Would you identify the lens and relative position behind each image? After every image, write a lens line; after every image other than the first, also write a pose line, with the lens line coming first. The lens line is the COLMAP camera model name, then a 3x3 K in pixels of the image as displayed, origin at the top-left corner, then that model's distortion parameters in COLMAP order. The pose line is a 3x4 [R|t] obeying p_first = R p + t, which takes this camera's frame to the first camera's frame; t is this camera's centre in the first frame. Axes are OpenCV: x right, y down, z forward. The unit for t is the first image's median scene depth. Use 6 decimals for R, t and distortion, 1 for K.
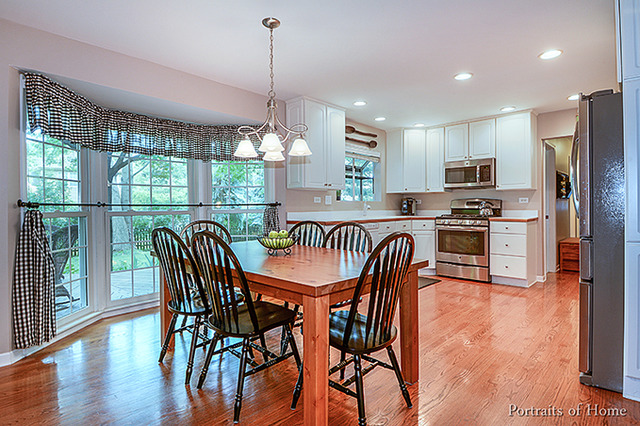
lens RADIAL K [[343.4, 0, 319.1], [0, 343.4, 208.5], [0, 0, 1]] dist [0.004761, -0.005416]
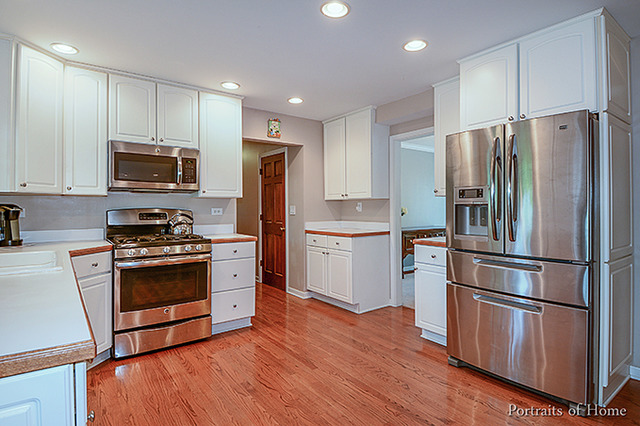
lens RADIAL K [[343.4, 0, 323.0], [0, 343.4, 209.1], [0, 0, 1]] dist [0.004761, -0.005416]
pose [[0.158949, 0.004745, 0.987275, -0.122921], [0.000698, 0.999988, -0.004919, -0.027349], [-0.987287, 0.001471, 0.158943, 0.680062]]
